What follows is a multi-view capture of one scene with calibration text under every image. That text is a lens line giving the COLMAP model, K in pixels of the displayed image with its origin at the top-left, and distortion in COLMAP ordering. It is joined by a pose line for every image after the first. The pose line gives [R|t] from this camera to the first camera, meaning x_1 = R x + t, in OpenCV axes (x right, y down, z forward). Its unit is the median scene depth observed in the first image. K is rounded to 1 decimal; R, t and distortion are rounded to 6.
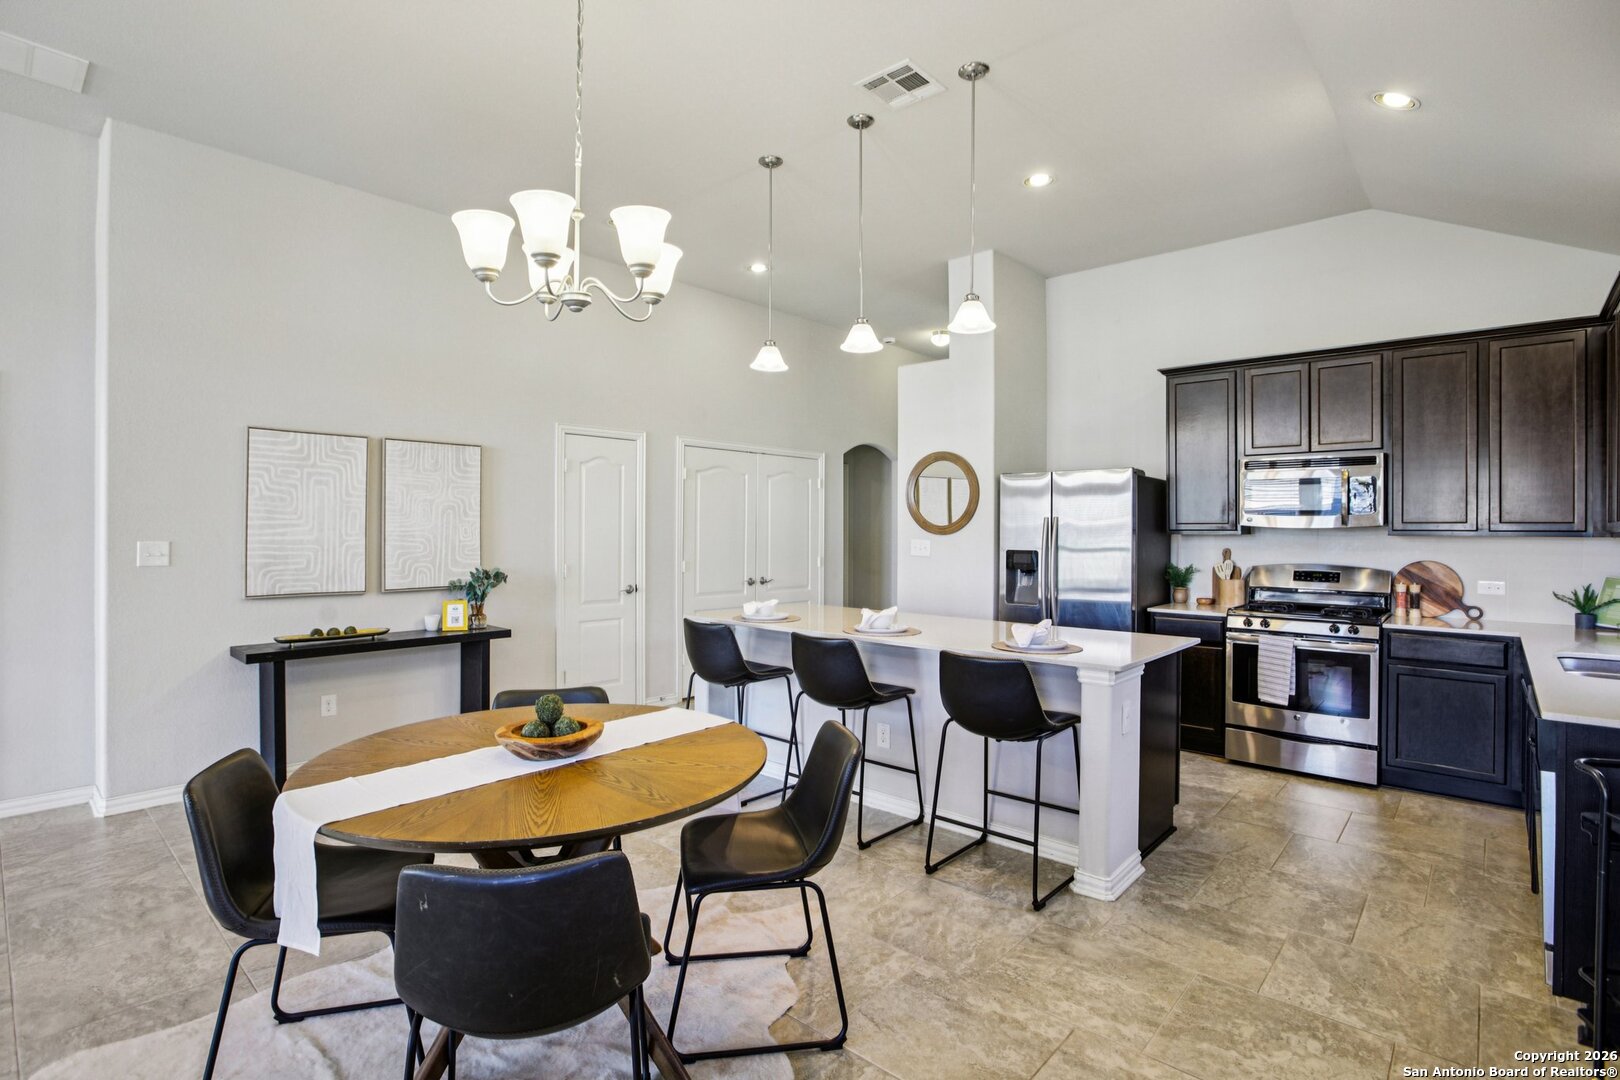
lens RADIAL K [[772.4, 0, 797.3], [0, 772.4, 525.9], [0, 0, 1]] dist [-0.032609, 0.006403]
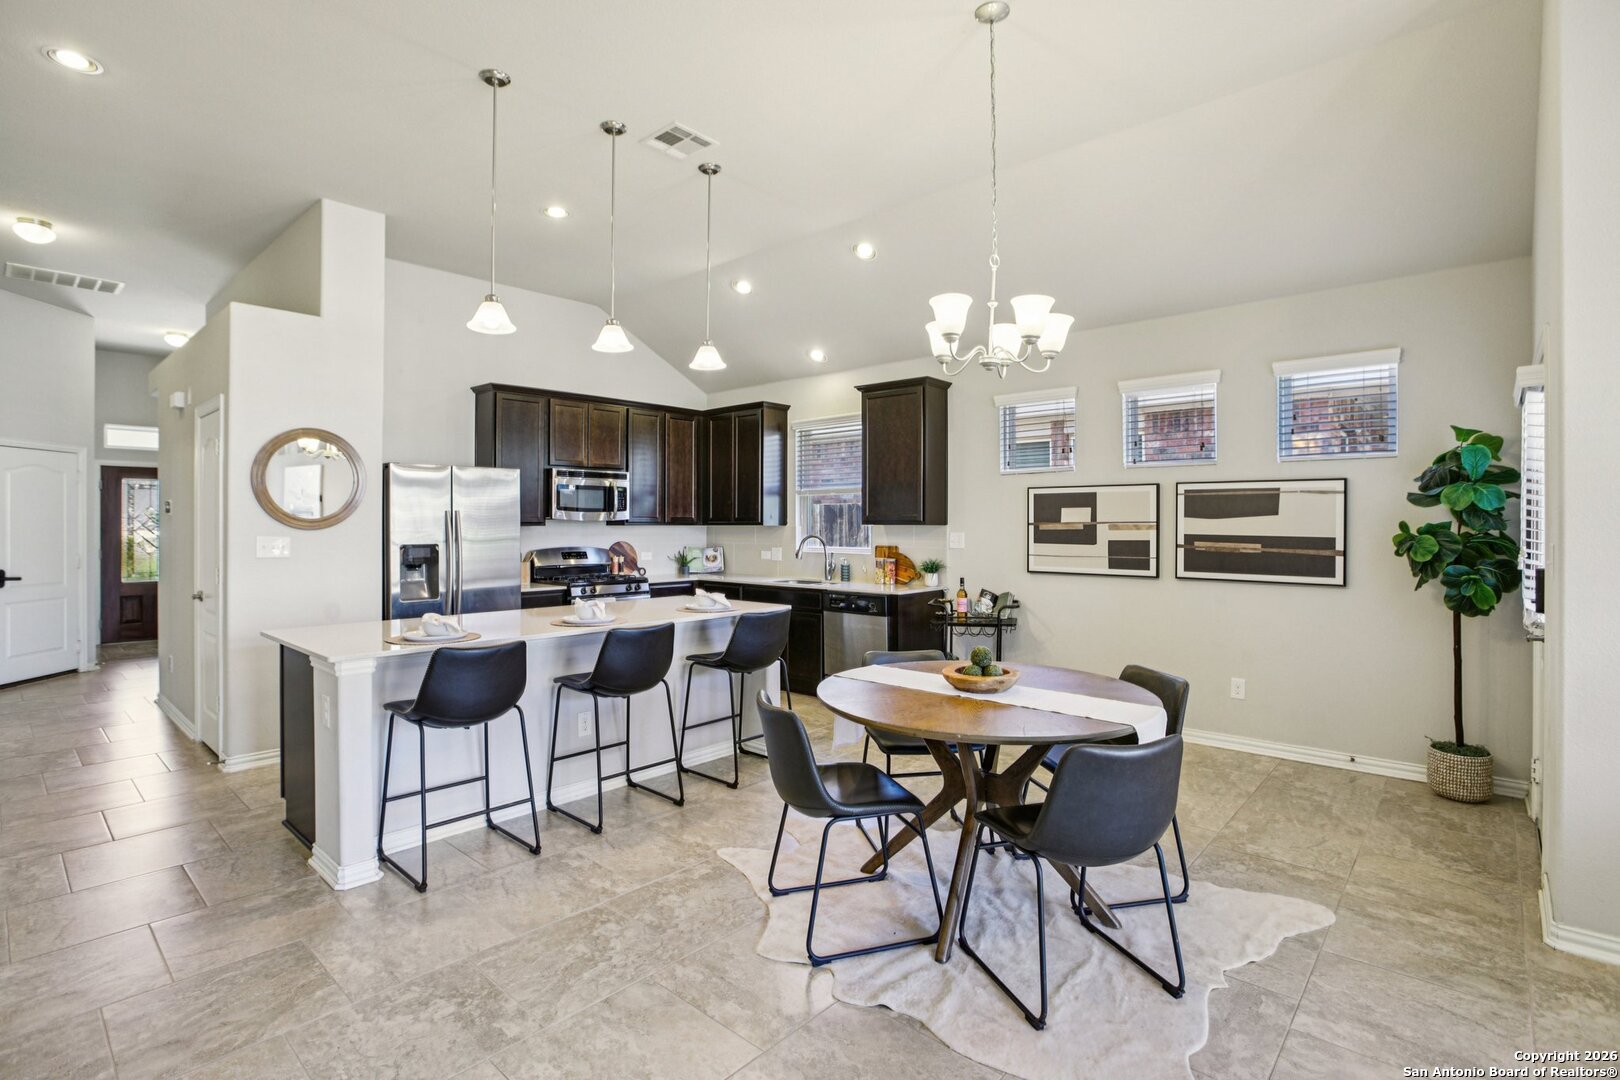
lens RADIAL K [[772.4, 0, 807.1], [0, 772.4, 522.0], [0, 0, 1]] dist [-0.032609, 0.006403]
pose [[0.005486, -0.002938, 0.999981, -0.724015], [-0.002306, 0.999993, 0.002951, -0.000173], [-0.999982, -0.002322, 0.005479, 0.564089]]
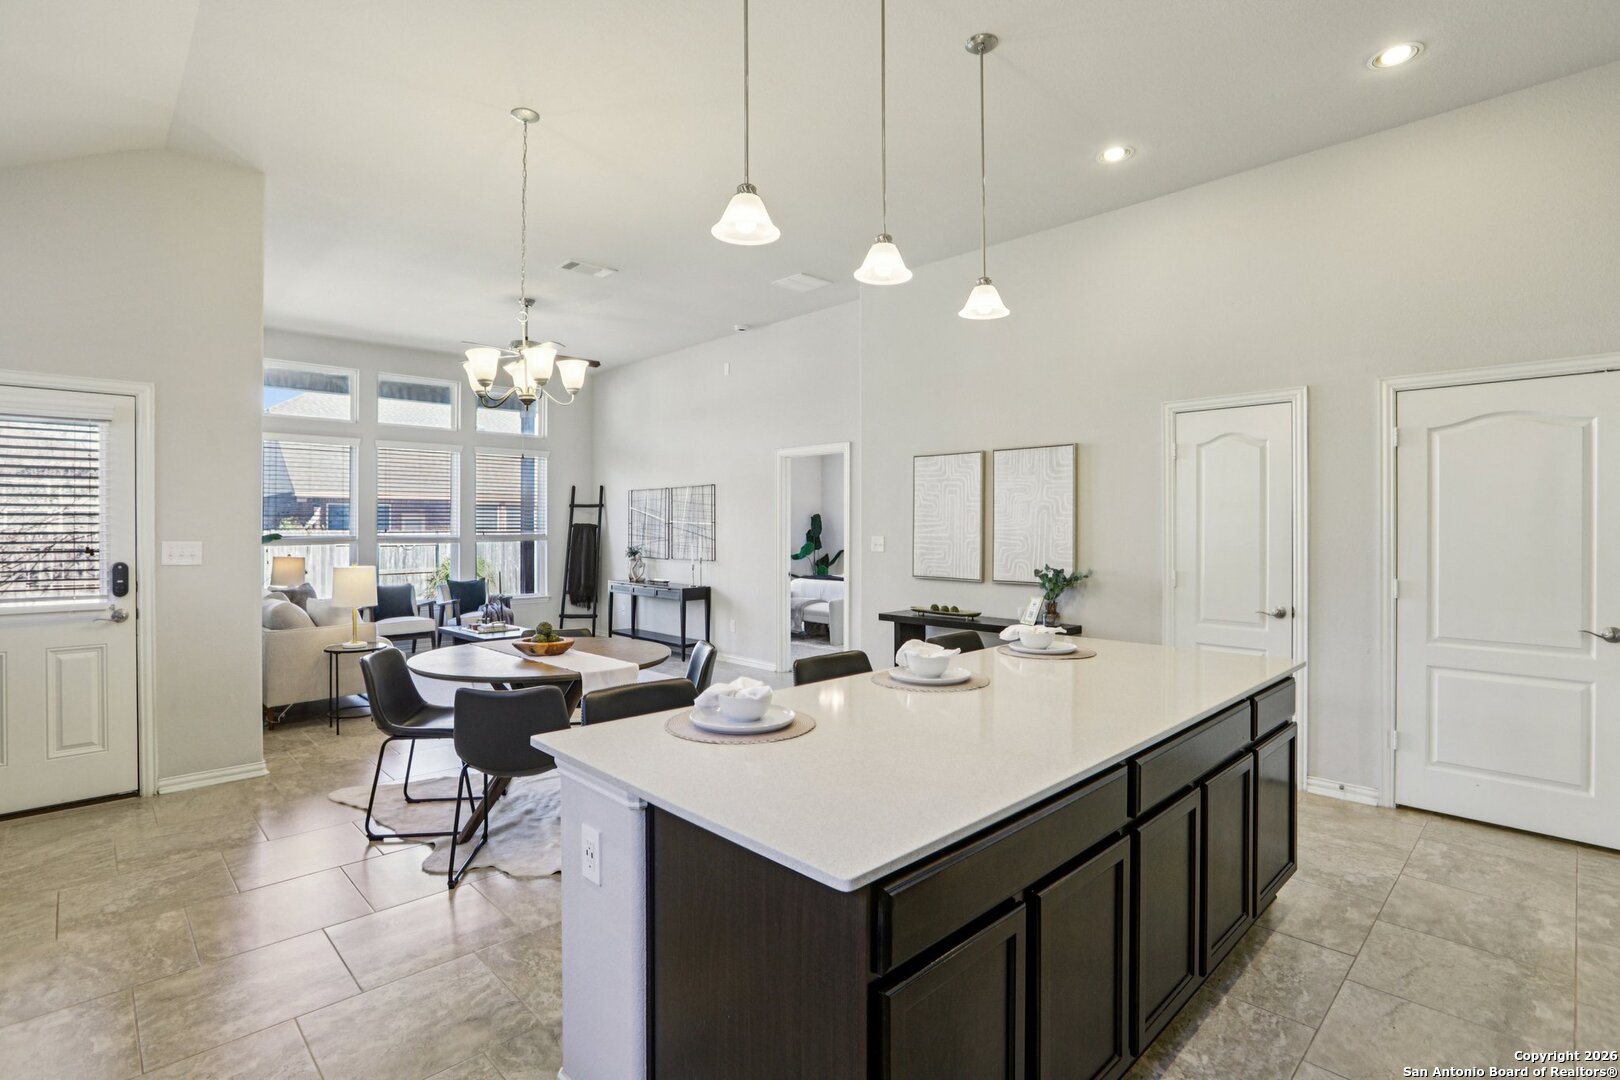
lens RADIAL K [[767.6, 0, 805.6], [0, 767.6, 525.6], [0, 0, 1]] dist [-0.045827, 0.008080]
pose [[-0.088122, -0.006056, -0.996091, 0.621350], [0.004224, 0.999970, -0.006453, 0.006013], [0.996101, -0.004776, -0.088094, 0.774684]]
